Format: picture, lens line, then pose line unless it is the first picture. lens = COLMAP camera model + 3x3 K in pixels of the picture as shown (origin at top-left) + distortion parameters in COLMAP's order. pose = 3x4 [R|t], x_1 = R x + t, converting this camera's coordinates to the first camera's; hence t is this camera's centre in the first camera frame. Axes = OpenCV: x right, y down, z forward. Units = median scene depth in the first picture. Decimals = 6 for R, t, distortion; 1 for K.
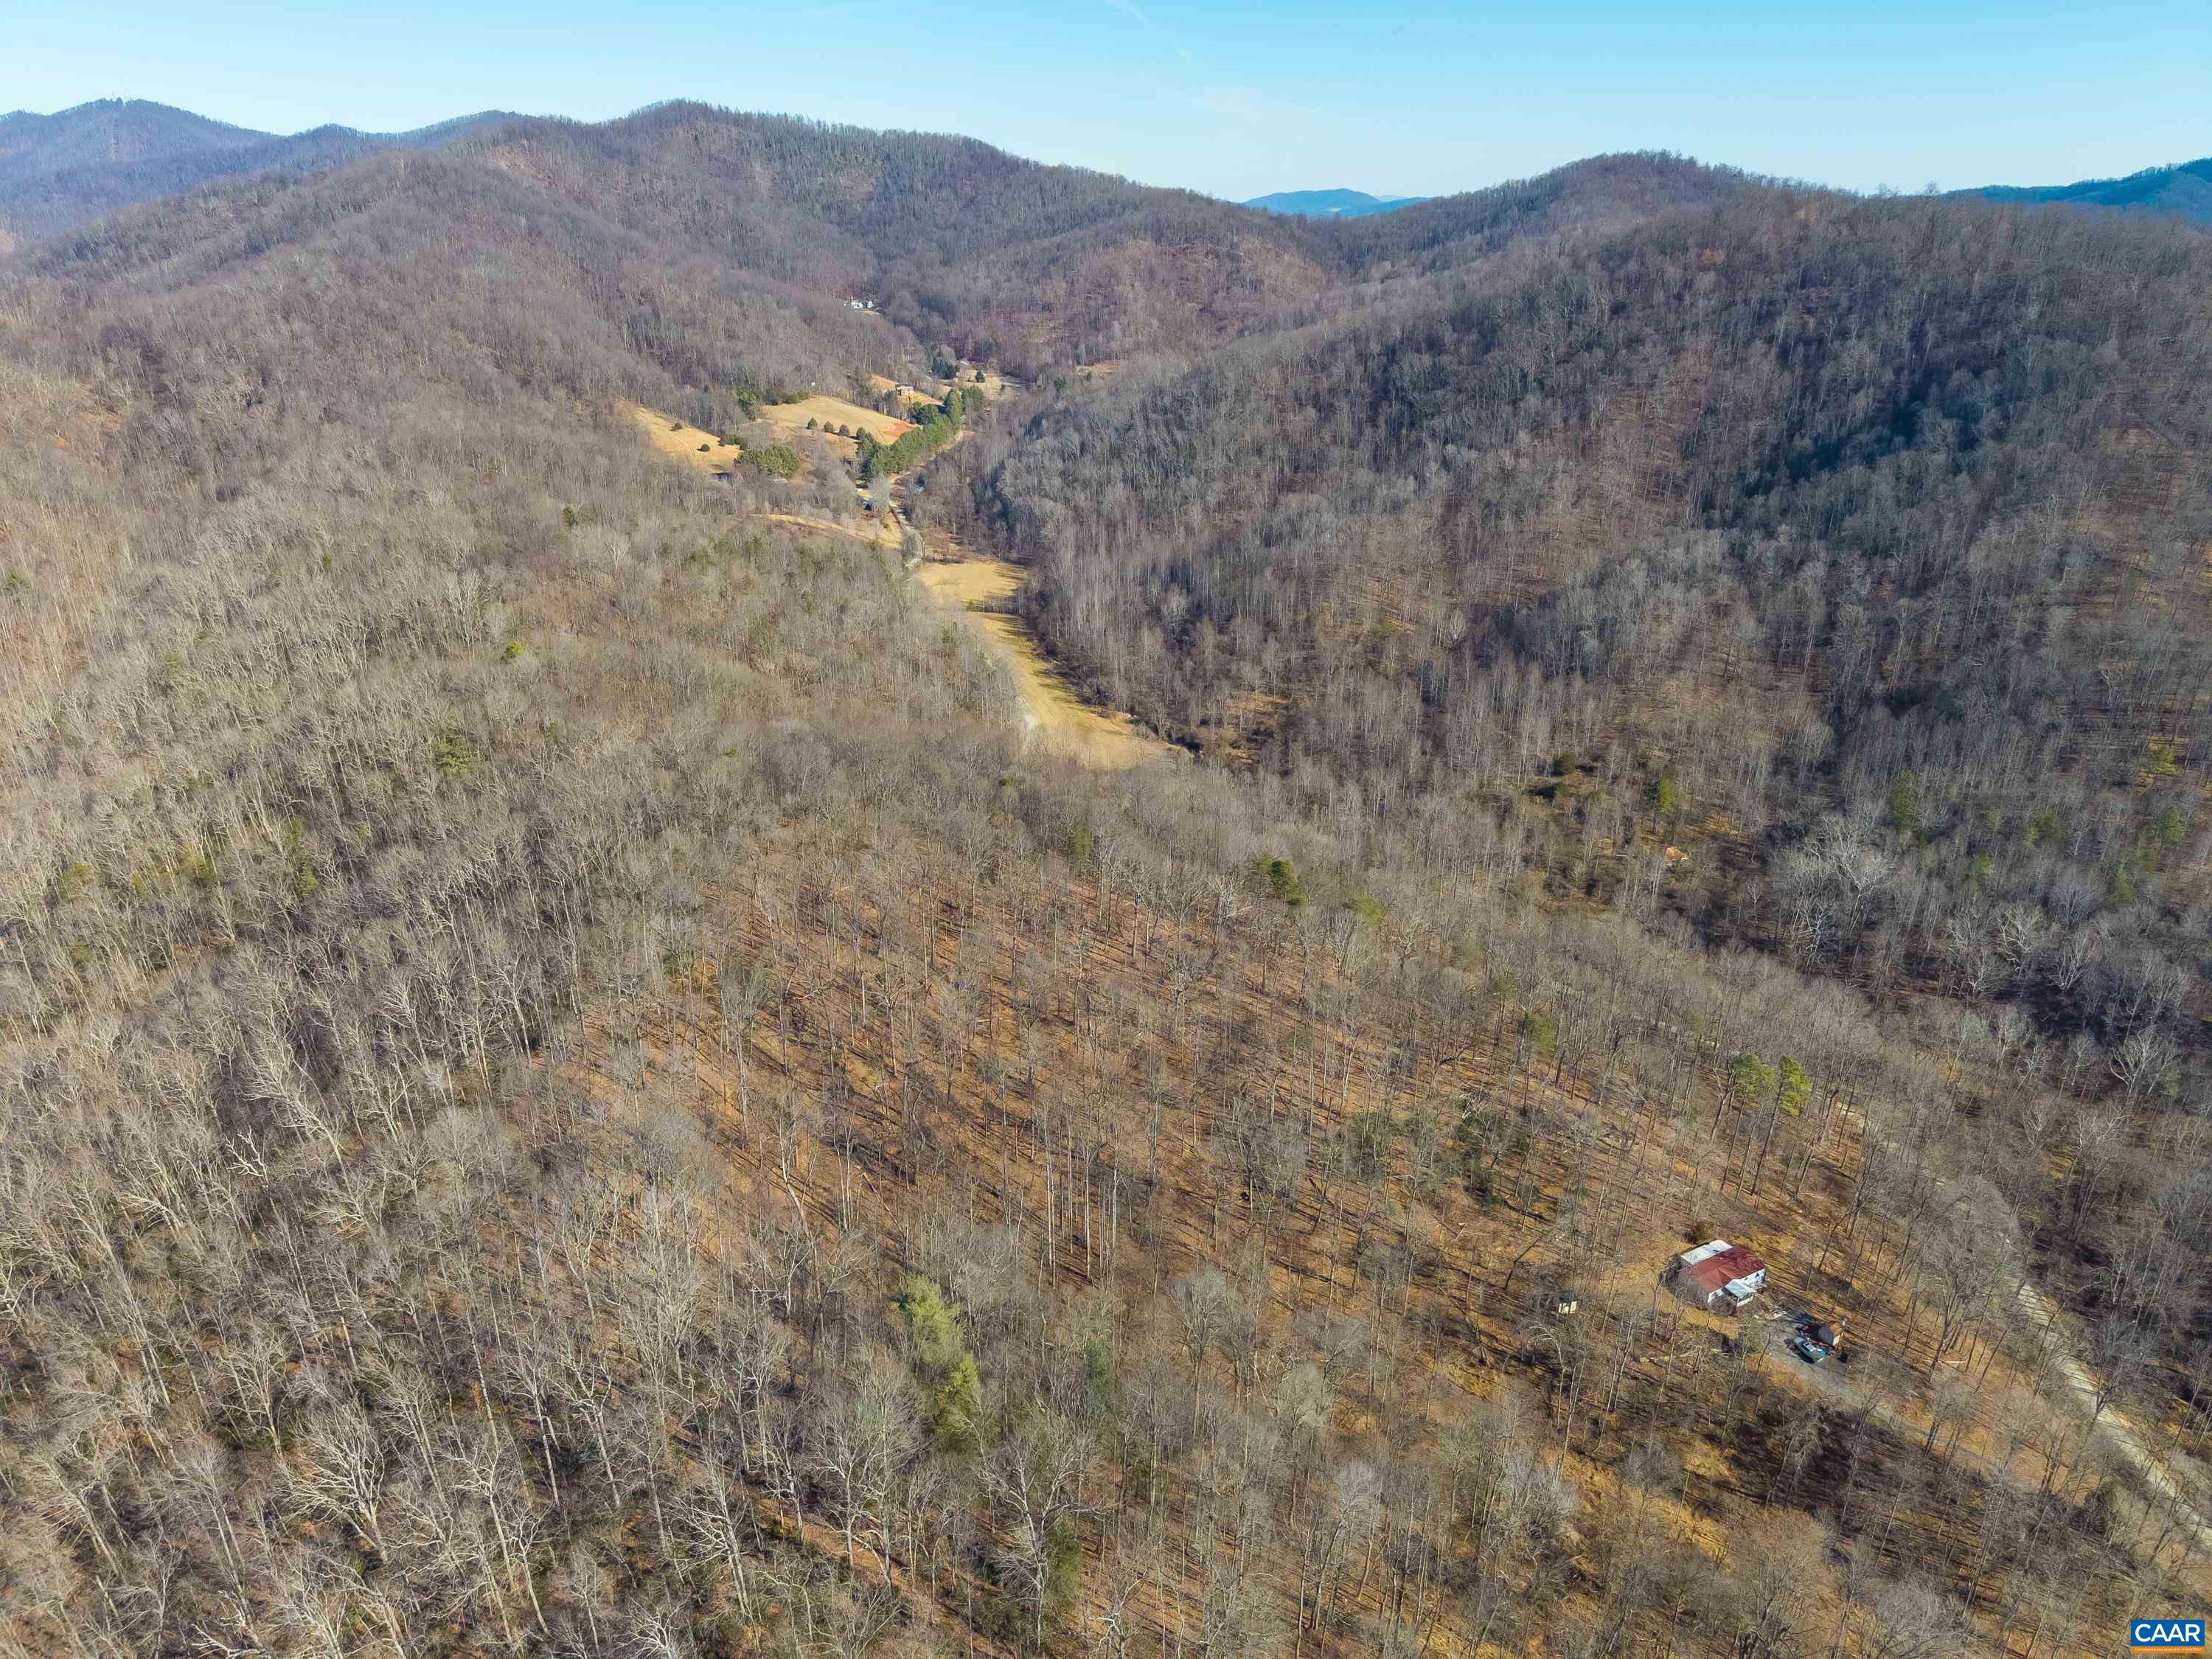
lens RADIAL K [[1483.2, 0, 1106.0], [0, 1483.2, 829.5], [0, 0, 1]] dist [0.024399, -0.017904]
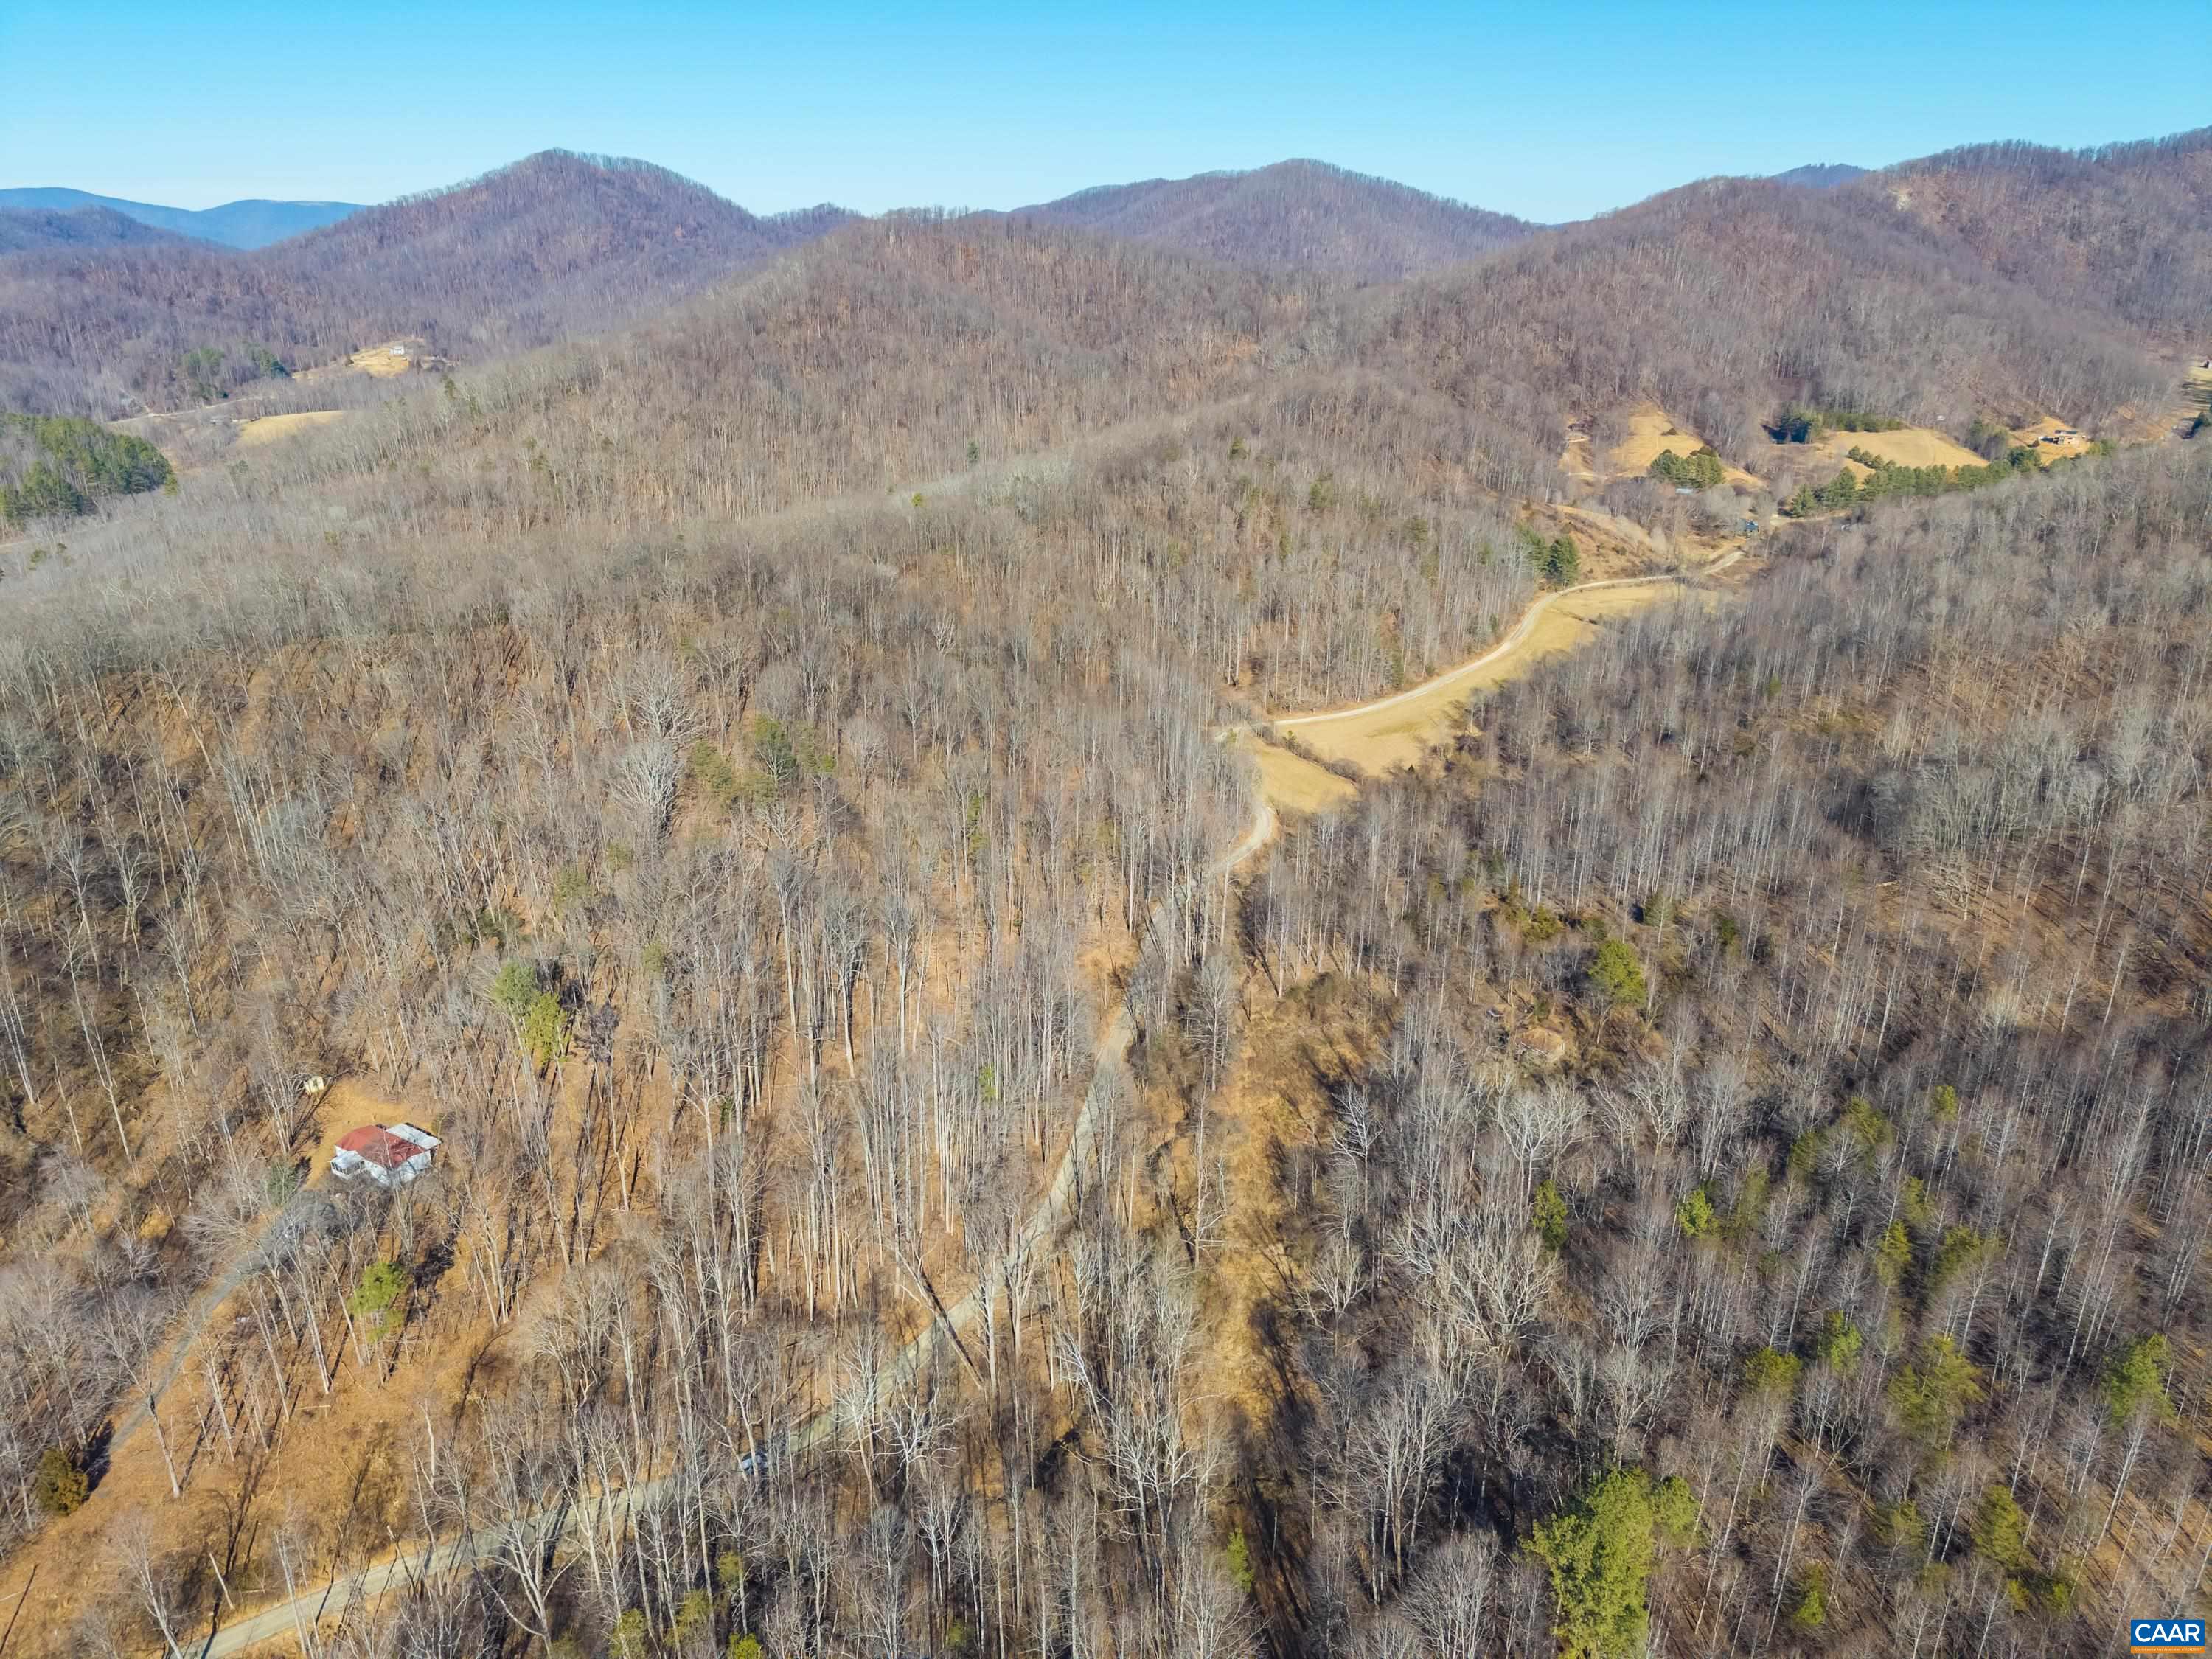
lens RADIAL K [[1483.2, 0, 1106.0], [0, 1483.2, 829.5], [0, 0, 1]] dist [0.024399, -0.017904]
pose [[0.532383, 0.311876, -0.786957, 0.175070], [-0.343026, 0.929390, 0.136263, -0.020736], [0.773887, 0.197403, 0.601773, 0.100493]]
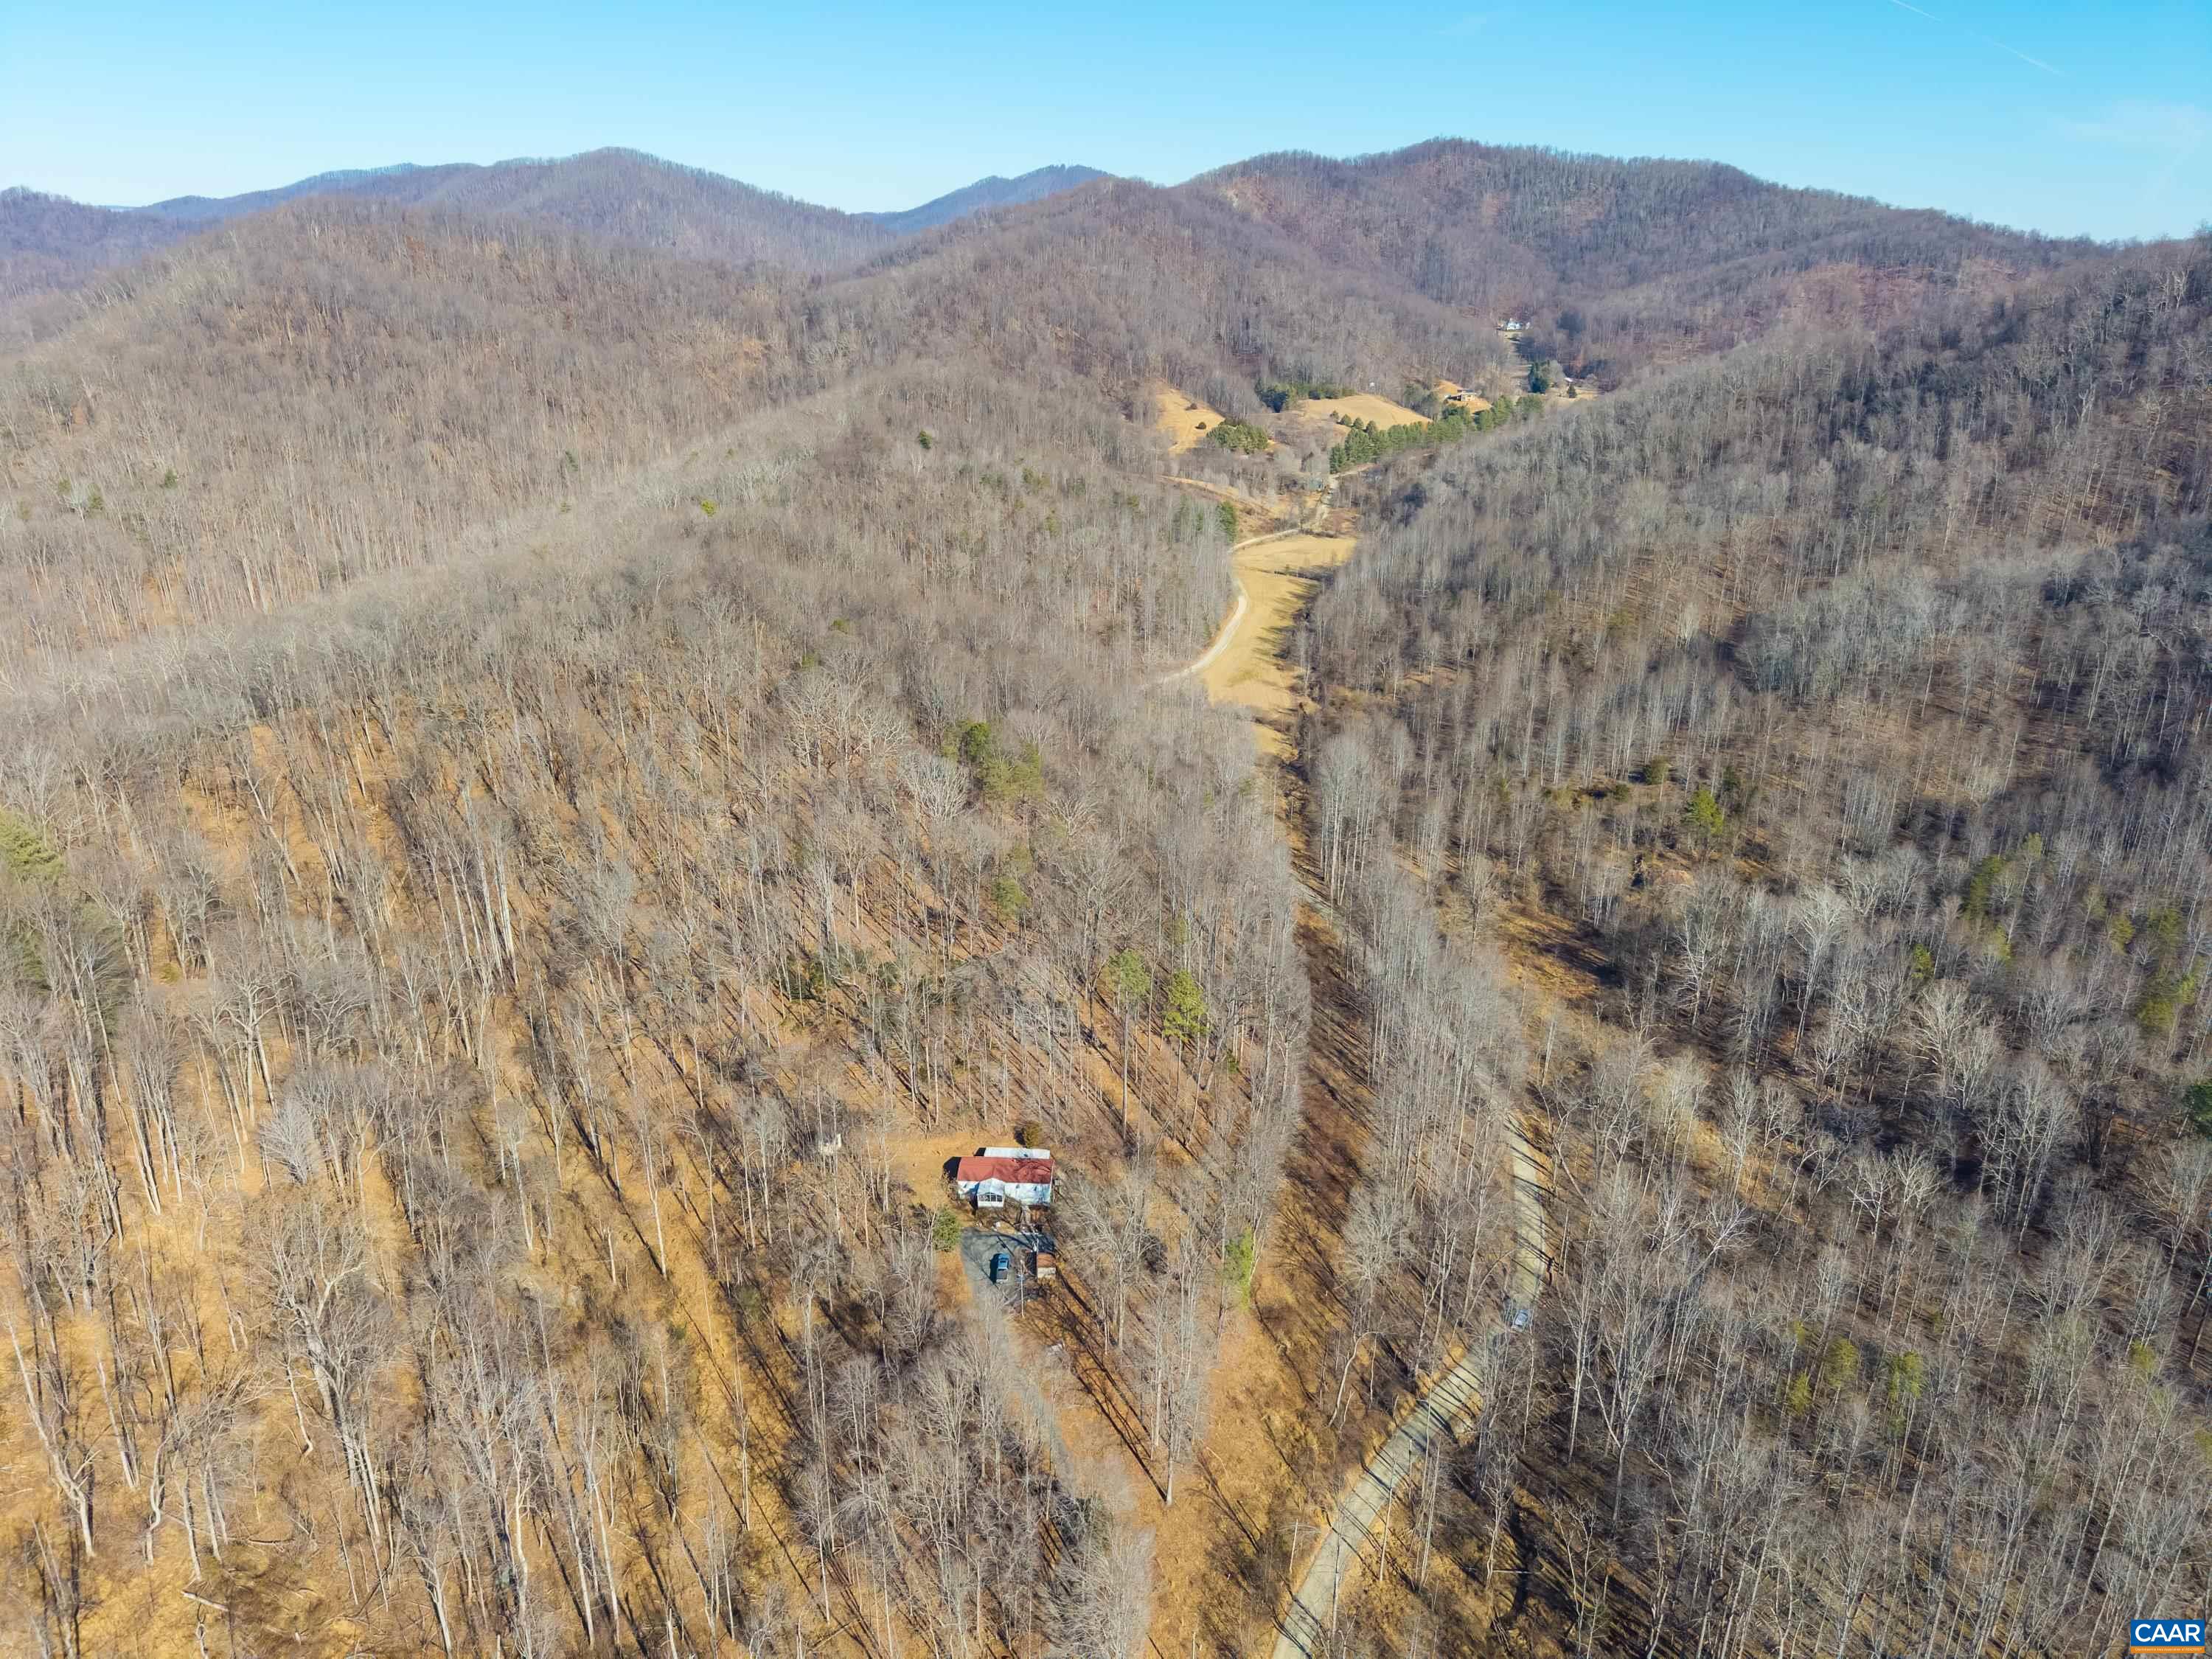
lens RADIAL K [[1487.7, 0, 1104.9], [0, 1487.7, 826.0], [0, 0, 1]] dist [0.023766, -0.020129]
pose [[0.856320, 0.190961, -0.479843, 0.115045], [-0.209092, 0.977766, 0.015976, 0.009562], [0.472224, 0.086651, 0.877209, 0.030233]]
